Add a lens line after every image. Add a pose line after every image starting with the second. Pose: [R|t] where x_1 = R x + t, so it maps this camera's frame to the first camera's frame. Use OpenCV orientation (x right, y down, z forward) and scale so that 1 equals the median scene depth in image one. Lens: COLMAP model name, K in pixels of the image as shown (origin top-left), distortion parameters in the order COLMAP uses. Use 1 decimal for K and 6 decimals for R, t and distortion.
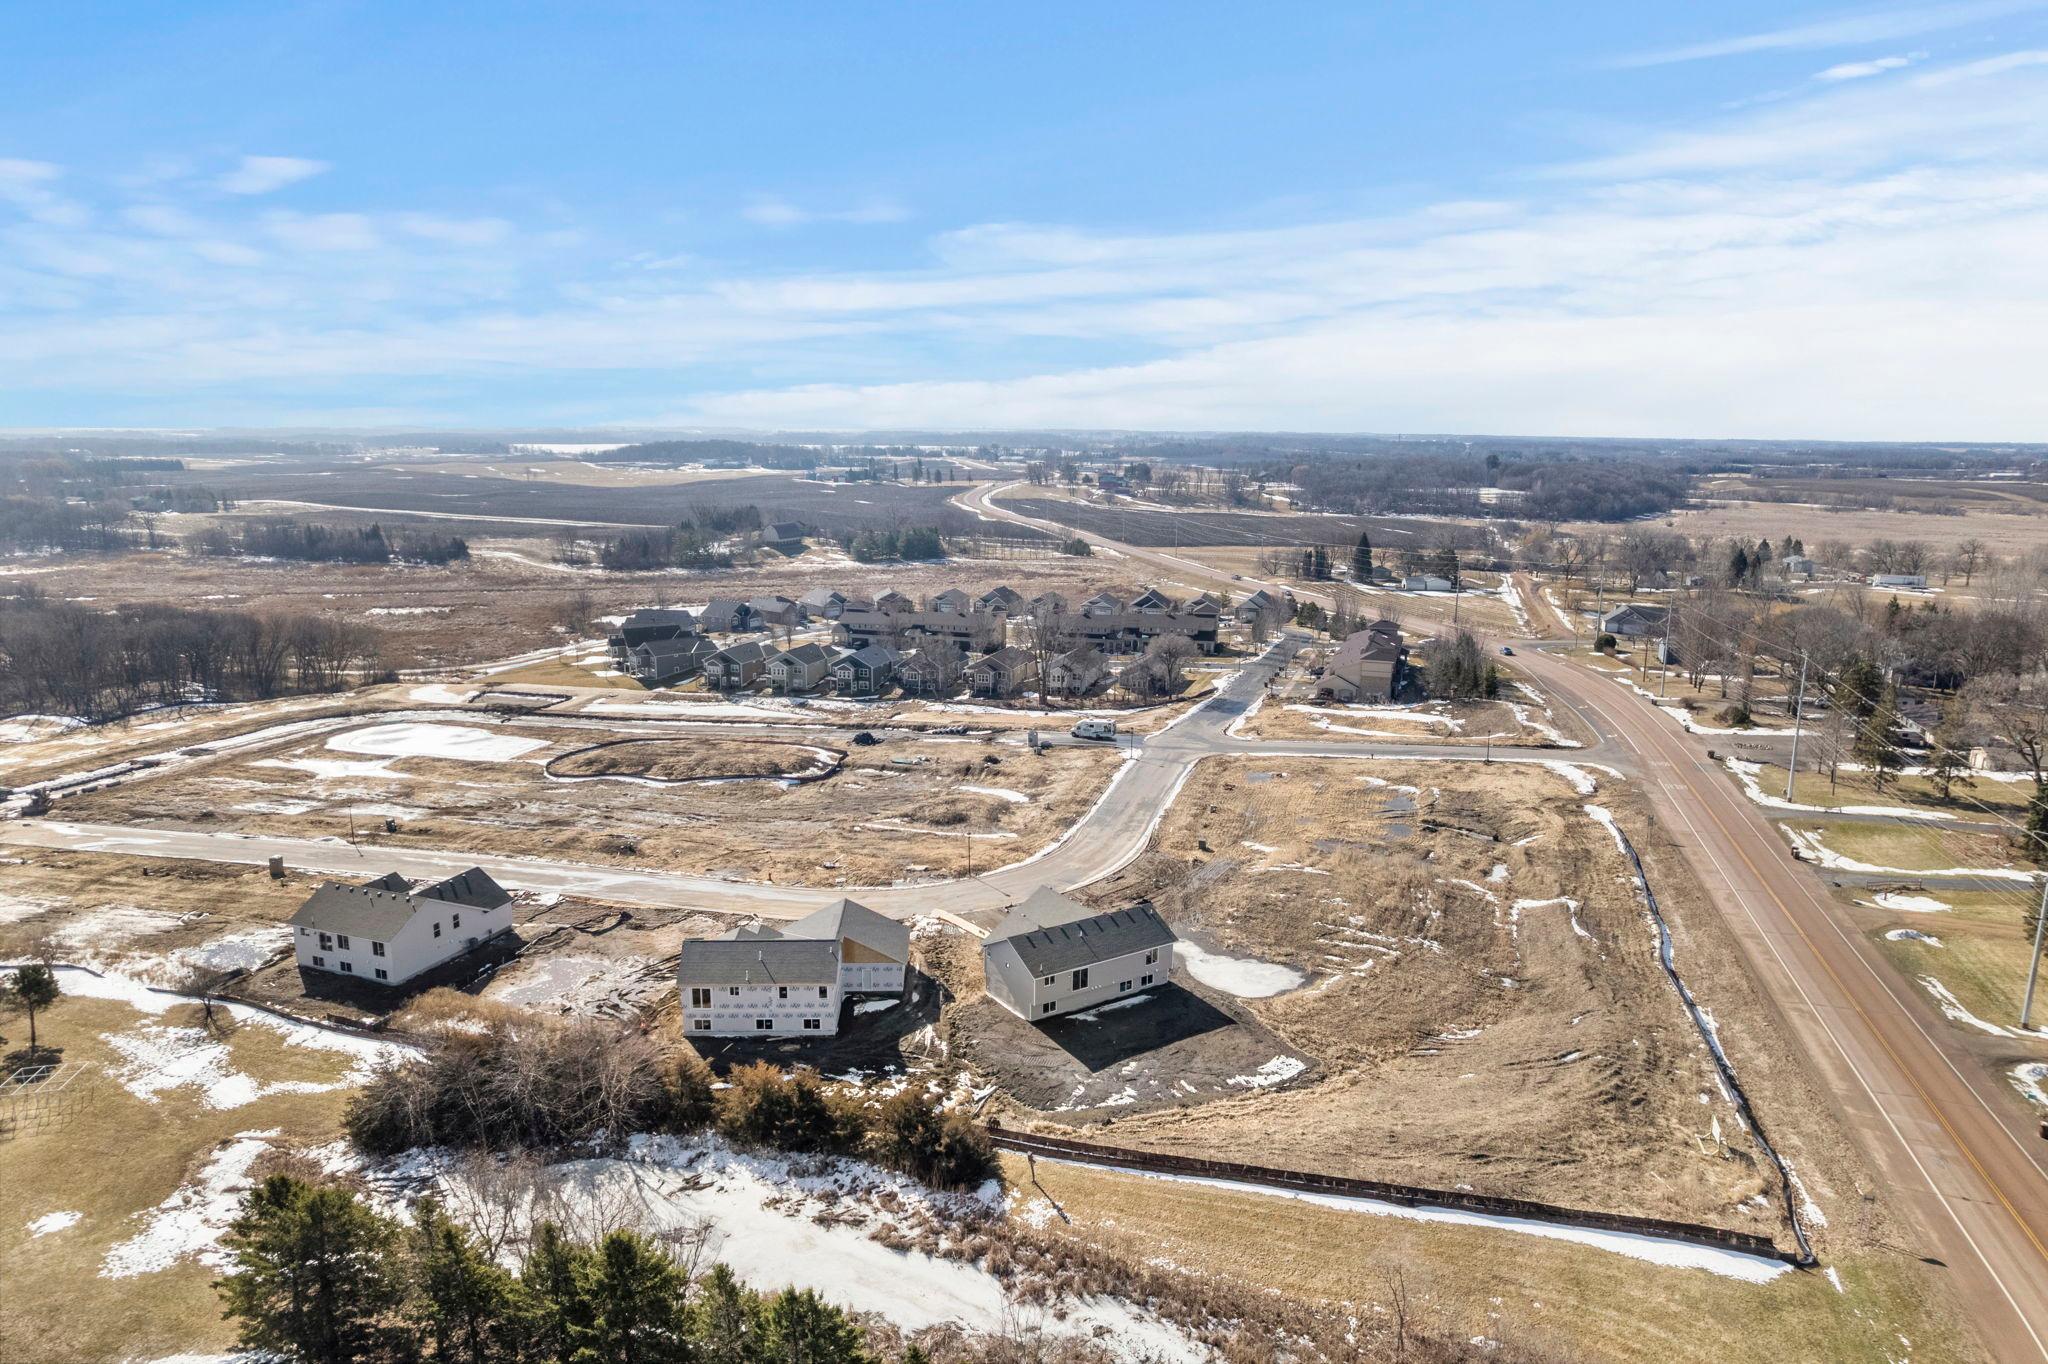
lens RADIAL K [[1312.6, 0, 1013.3], [0, 1312.6, 684.1], [0, 0, 1]] dist [-0.076457, 0.062761]
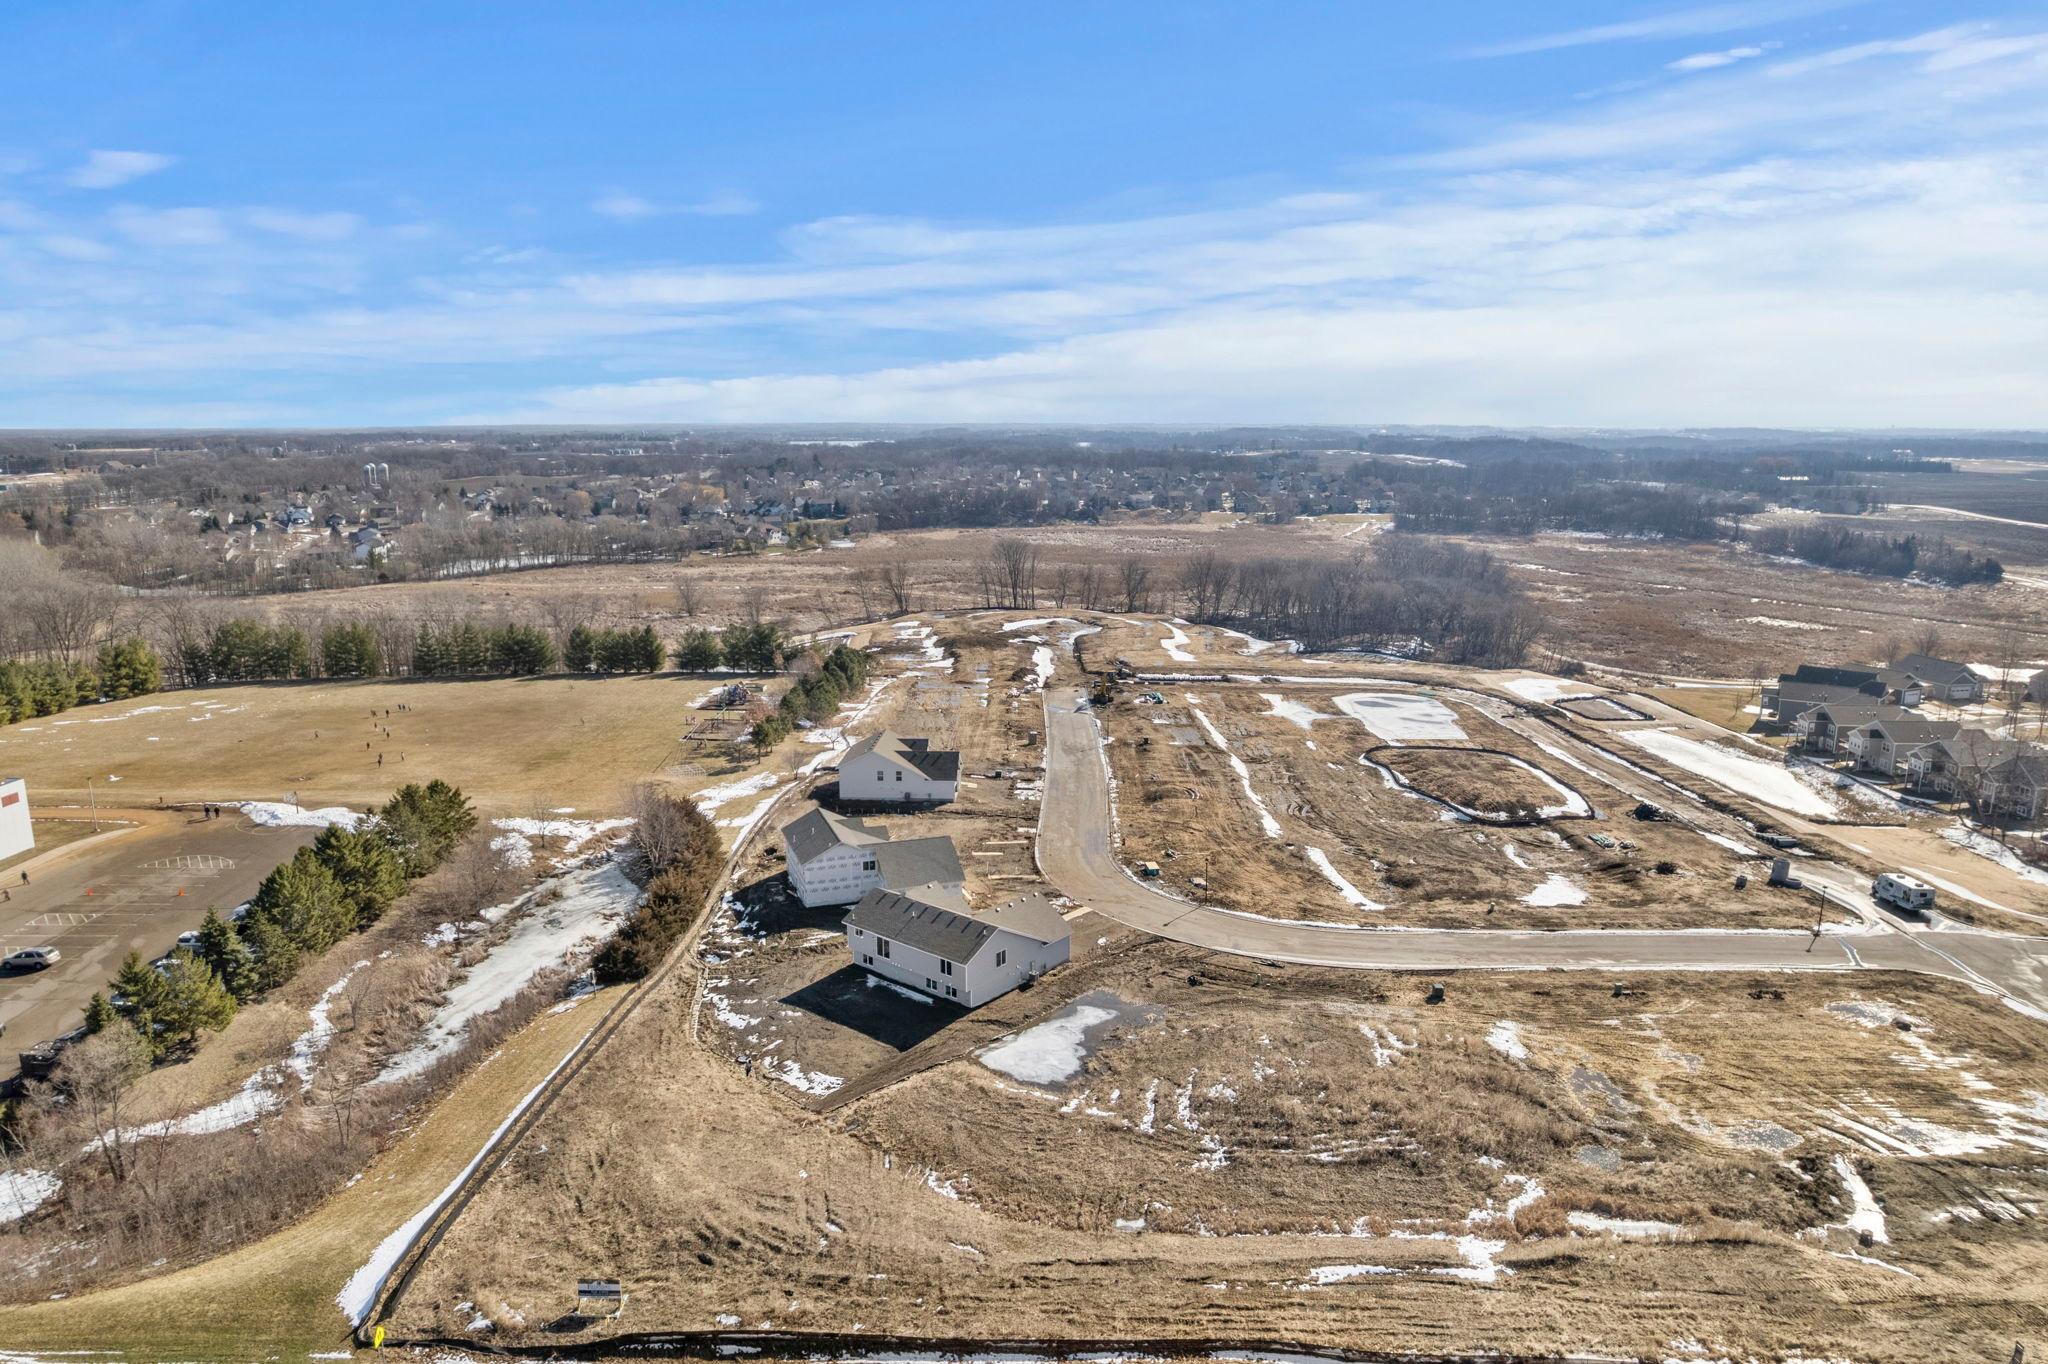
lens RADIAL K [[1312.6, 0, 1013.3], [0, 1312.6, 684.1], [0, 0, 1]] dist [-0.076457, 0.062761]
pose [[0.288557, 0.182576, -0.939894, 0.562923], [-0.183477, 0.974003, 0.132873, -0.076826], [0.939719, 0.134107, 0.314554, 0.400896]]
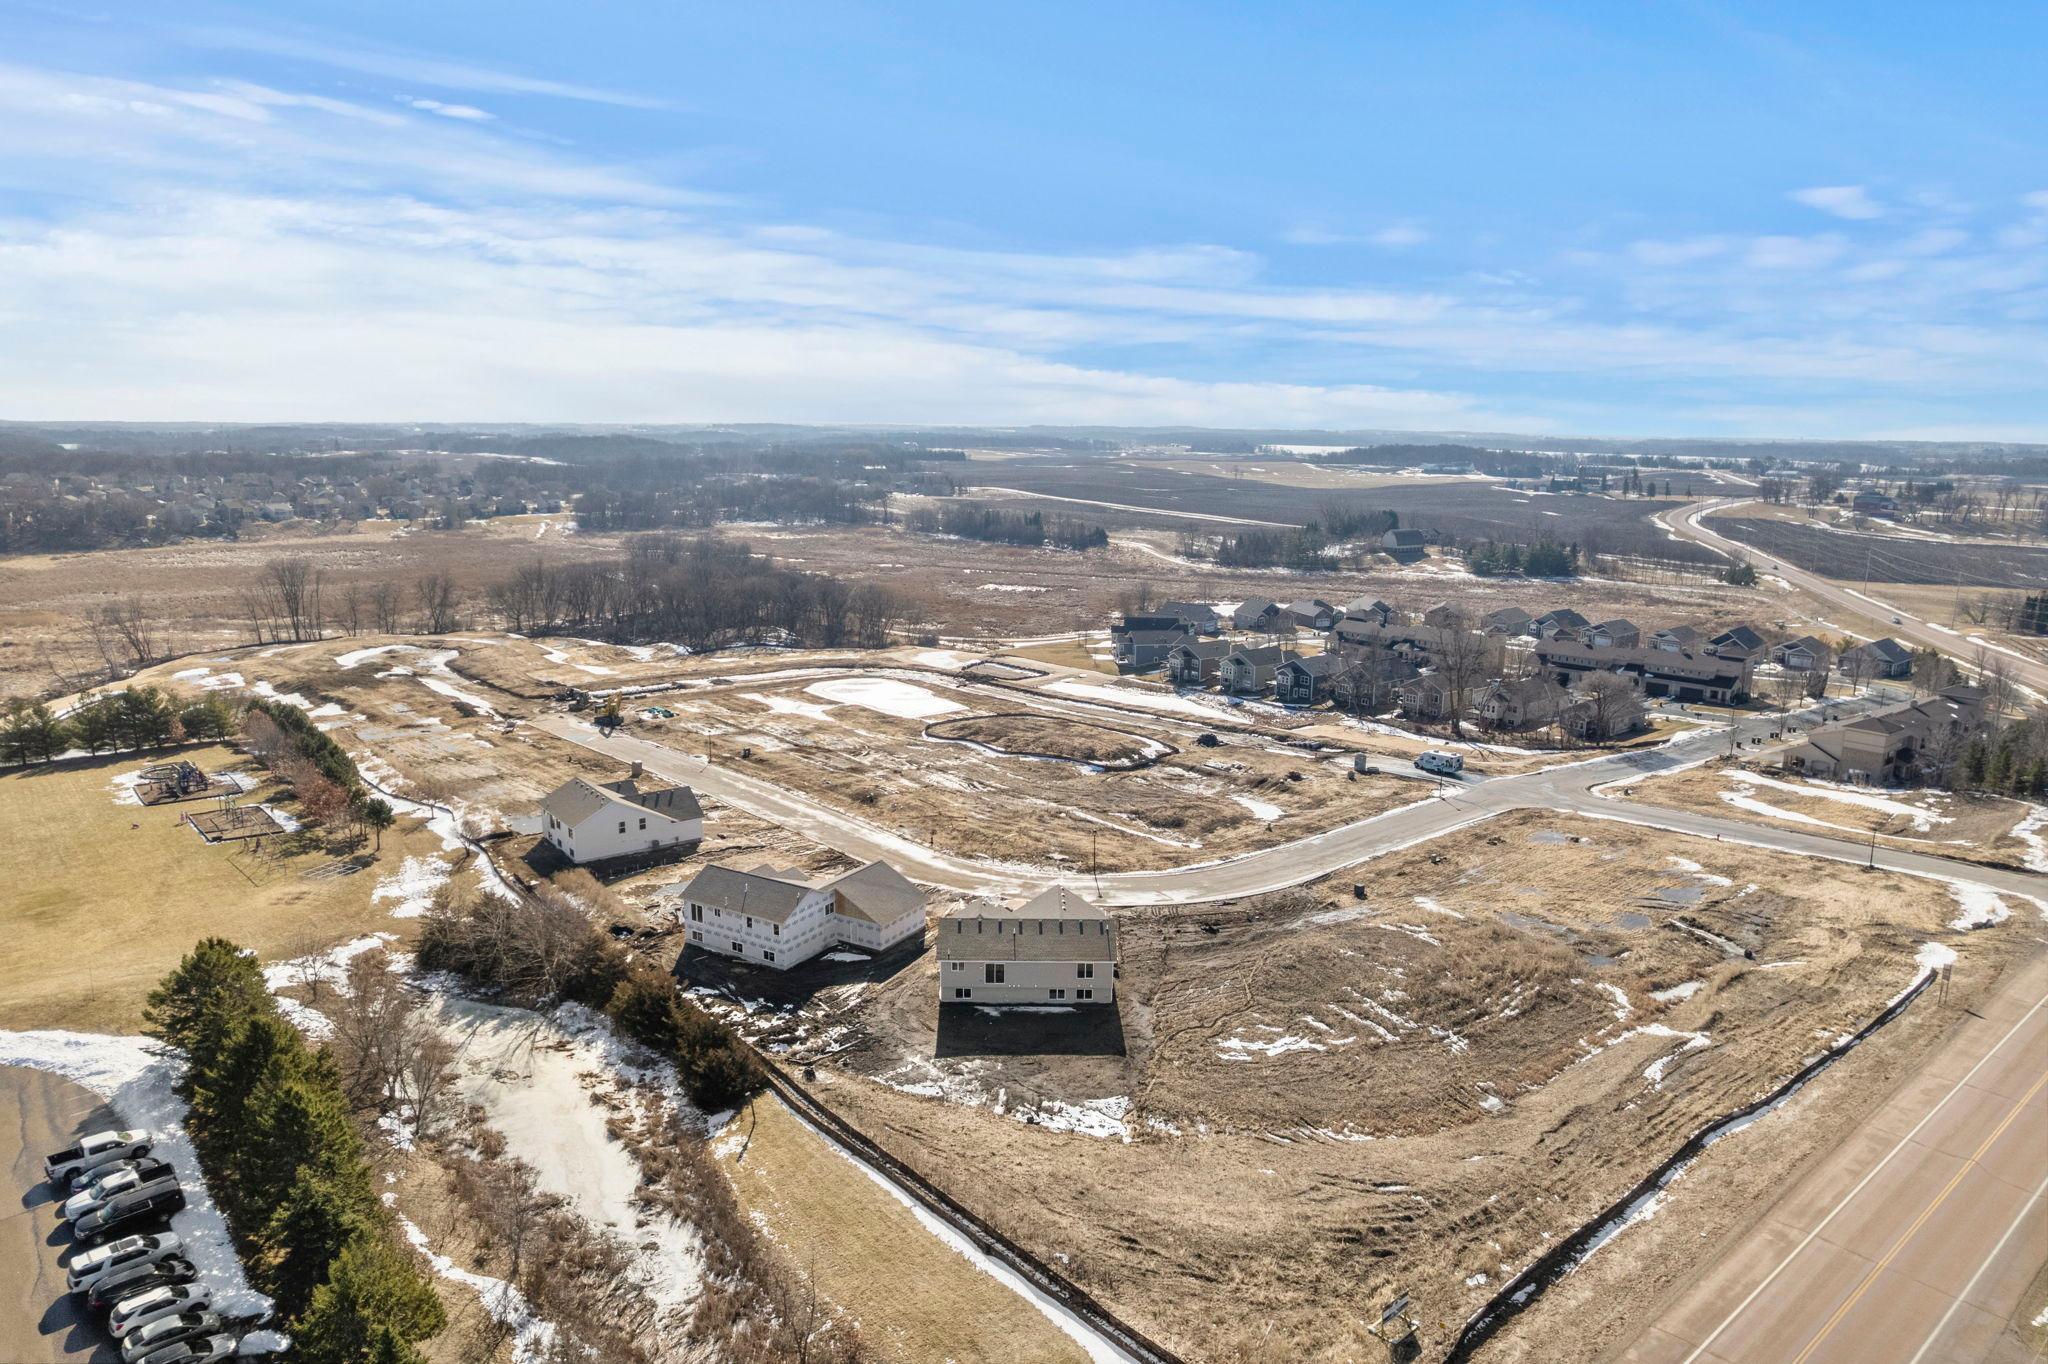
lens RADIAL K [[1312.6, 0, 1013.3], [0, 1312.6, 684.1], [0, 0, 1]] dist [-0.076457, 0.062761]
pose [[0.841999, 0.107824, -0.528593, 0.311332], [-0.109111, 0.993610, 0.028875, -0.014571], [0.528329, 0.033362, 0.848384, 0.078096]]
